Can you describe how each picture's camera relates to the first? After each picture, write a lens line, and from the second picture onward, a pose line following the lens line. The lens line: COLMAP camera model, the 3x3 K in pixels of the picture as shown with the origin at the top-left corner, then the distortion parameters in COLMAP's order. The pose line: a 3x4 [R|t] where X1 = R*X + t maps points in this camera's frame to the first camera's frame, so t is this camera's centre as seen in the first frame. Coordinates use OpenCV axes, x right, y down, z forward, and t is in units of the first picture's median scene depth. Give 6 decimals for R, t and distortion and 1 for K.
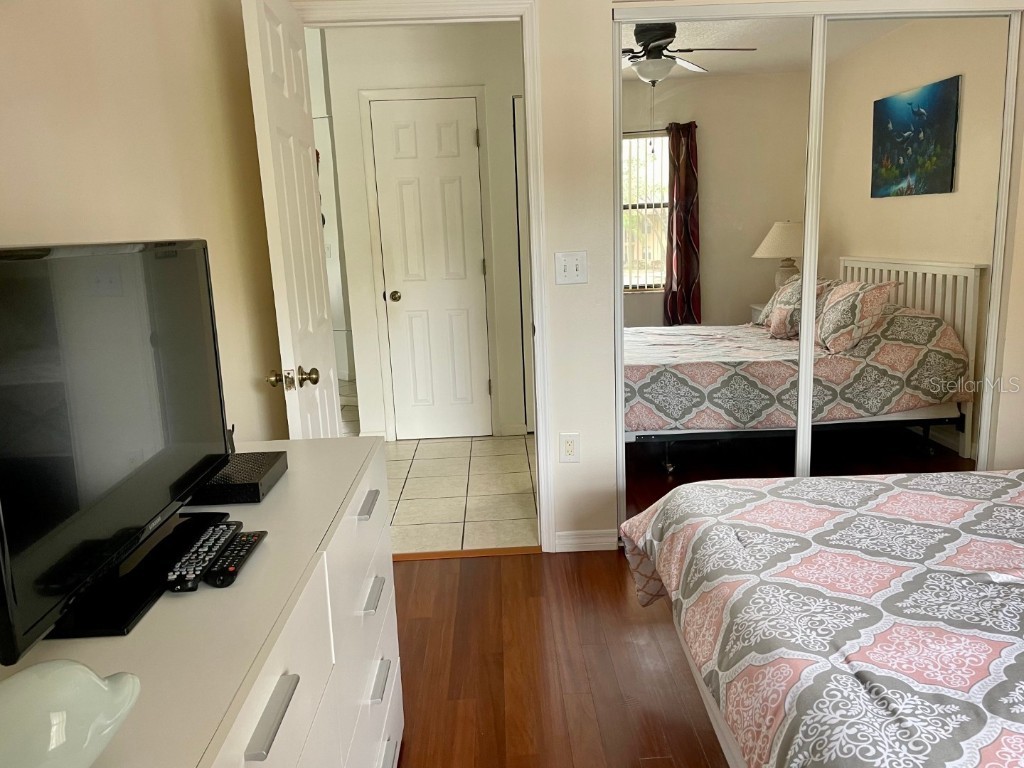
lens RADIAL K [[773.0, 0, 516.1], [0, 773.0, 386.0], [0, 0, 1]] dist [0.090916, -0.117672]
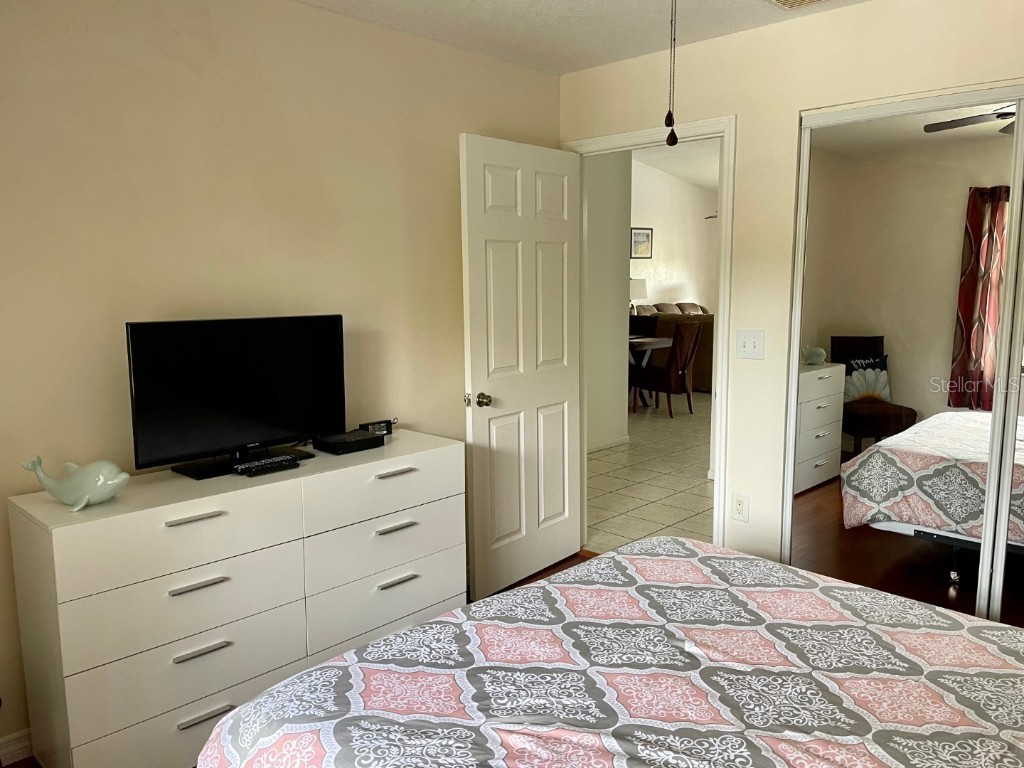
lens RADIAL K [[773.0, 0, 512.9], [0, 773.0, 379.4], [0, 0, 1]] dist [0.090916, -0.117672]
pose [[0.695585, 0.126637, -0.707195, 0.470927], [-0.165735, 0.986077, 0.013561, -0.046540], [0.699066, 0.107774, 0.706889, -0.015309]]
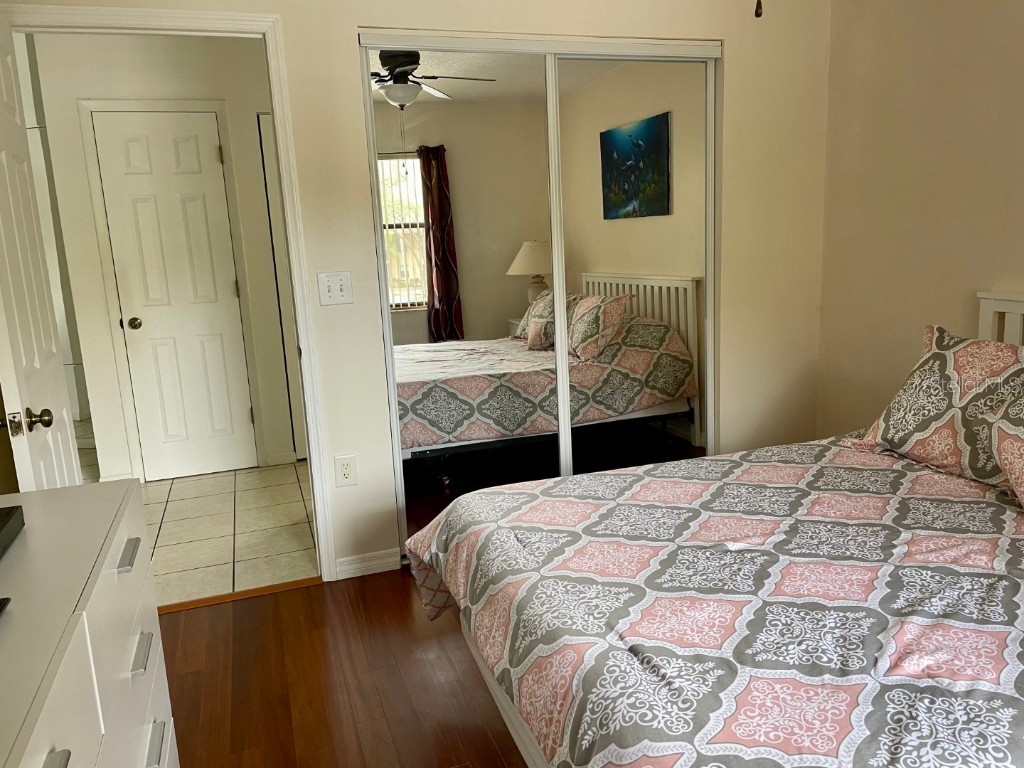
lens RADIAL K [[773.0, 0, 513.9], [0, 773.0, 380.6], [0, 0, 1]] dist [0.090916, -0.117672]
pose [[0.954353, -0.061719, 0.292236, -0.006751], [0.070470, 0.997323, -0.019501, -0.000133], [-0.290250, 0.039205, 0.956148, -0.006412]]
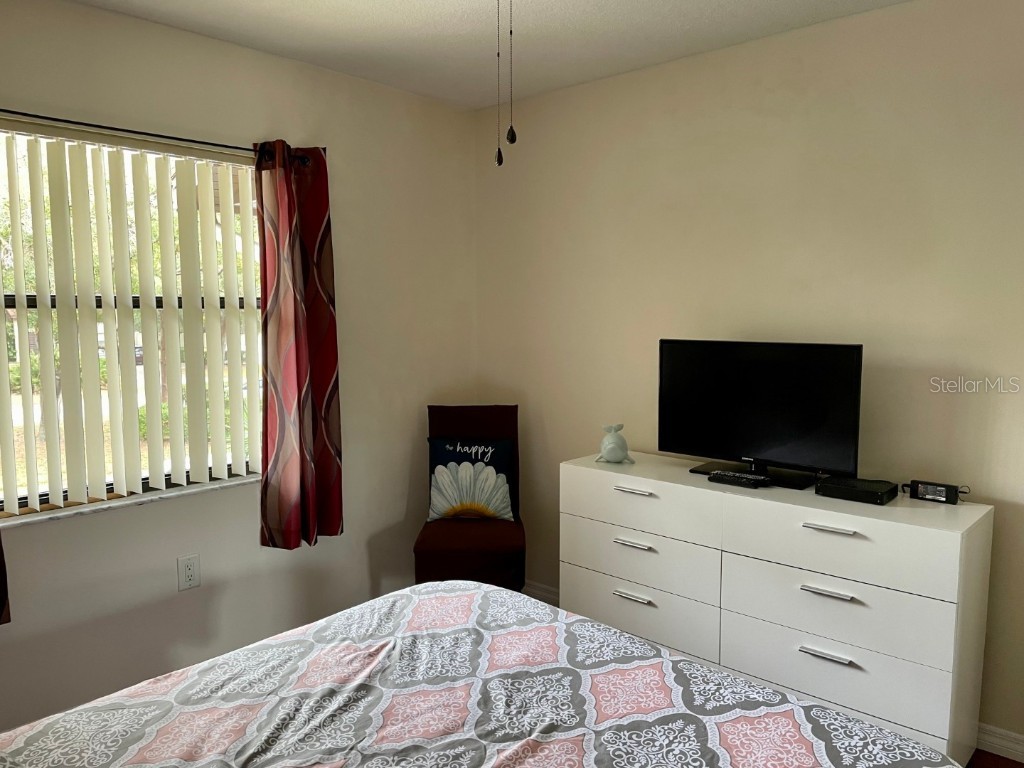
lens RADIAL K [[773.0, 0, 512.7], [0, 773.0, 384.6], [0, 0, 1]] dist [0.090916, -0.117672]
pose [[-0.695415, 0.111844, -0.709851, 0.502468], [-0.118060, 0.956610, 0.266382, -0.173891], [0.708844, 0.269051, -0.652037, 0.594145]]
